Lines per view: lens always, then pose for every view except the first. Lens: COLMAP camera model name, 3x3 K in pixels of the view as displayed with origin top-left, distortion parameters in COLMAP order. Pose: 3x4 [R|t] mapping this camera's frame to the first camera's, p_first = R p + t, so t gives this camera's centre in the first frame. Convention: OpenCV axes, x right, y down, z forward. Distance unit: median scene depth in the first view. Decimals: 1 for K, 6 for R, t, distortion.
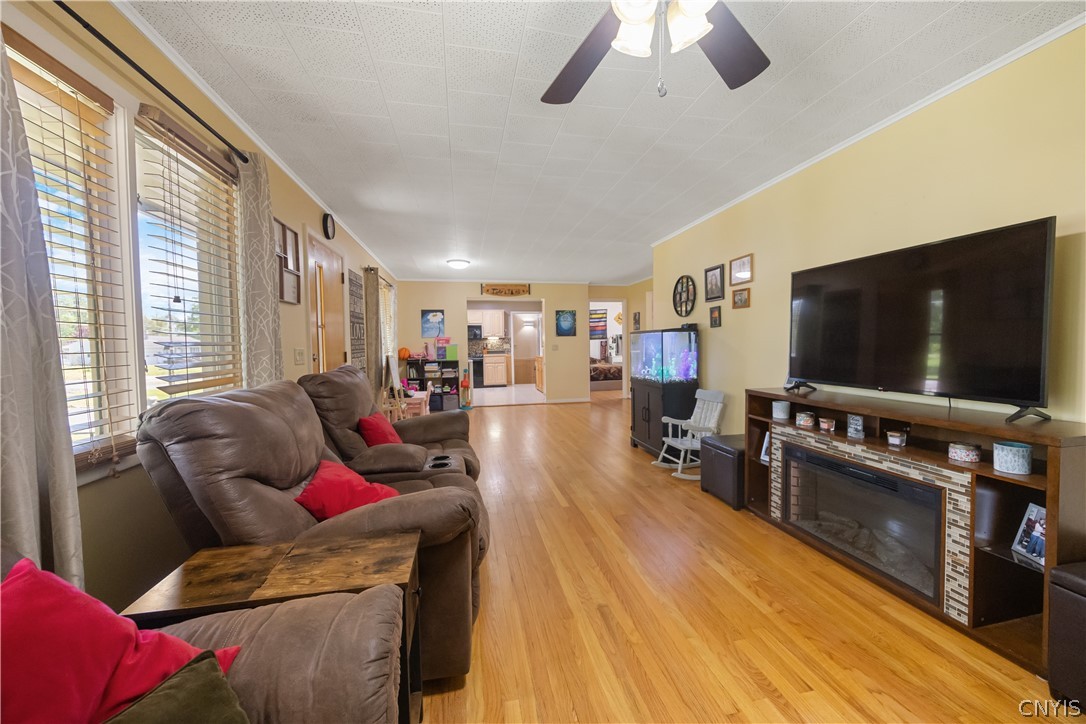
lens RADIAL K [[417.5, 0, 547.3], [0, 417.5, 359.1], [0, 0, 1]] dist [-0.011527, -0.000038]
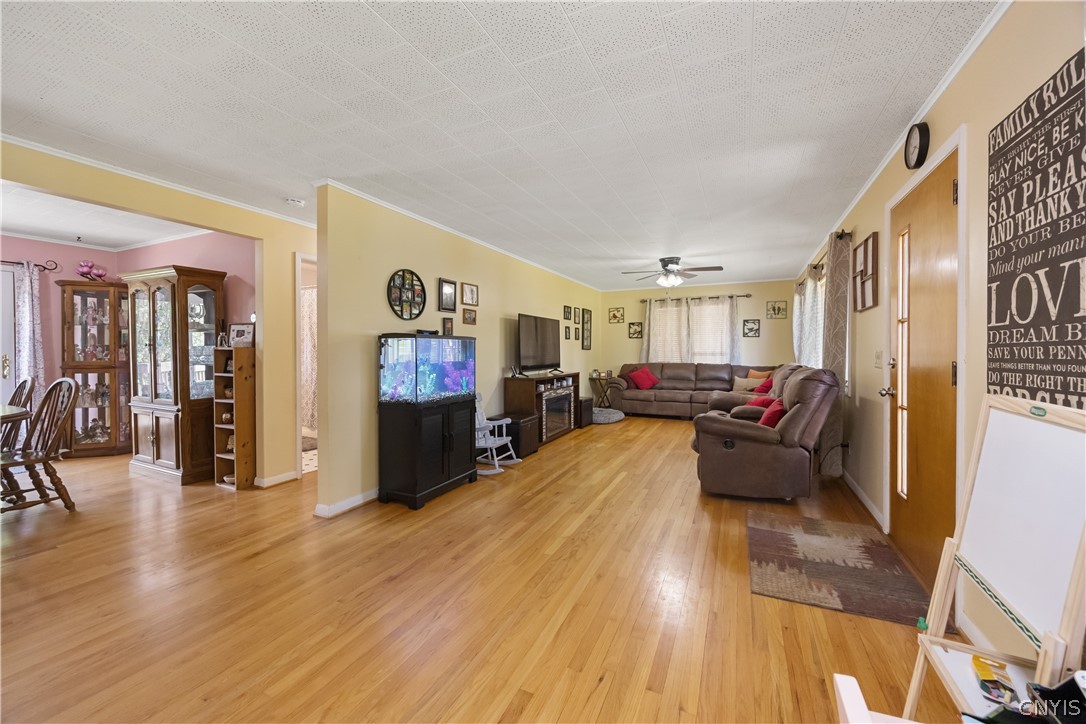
lens RADIAL K [[417.5, 0, 546.3], [0, 417.5, 355.9], [0, 0, 1]] dist [-0.011527, -0.000038]
pose [[-0.795112, -0.002911, 0.606455, -0.452790], [0.024866, 0.998991, 0.037396, -0.064589], [-0.605952, 0.044814, -0.794238, 1.753996]]
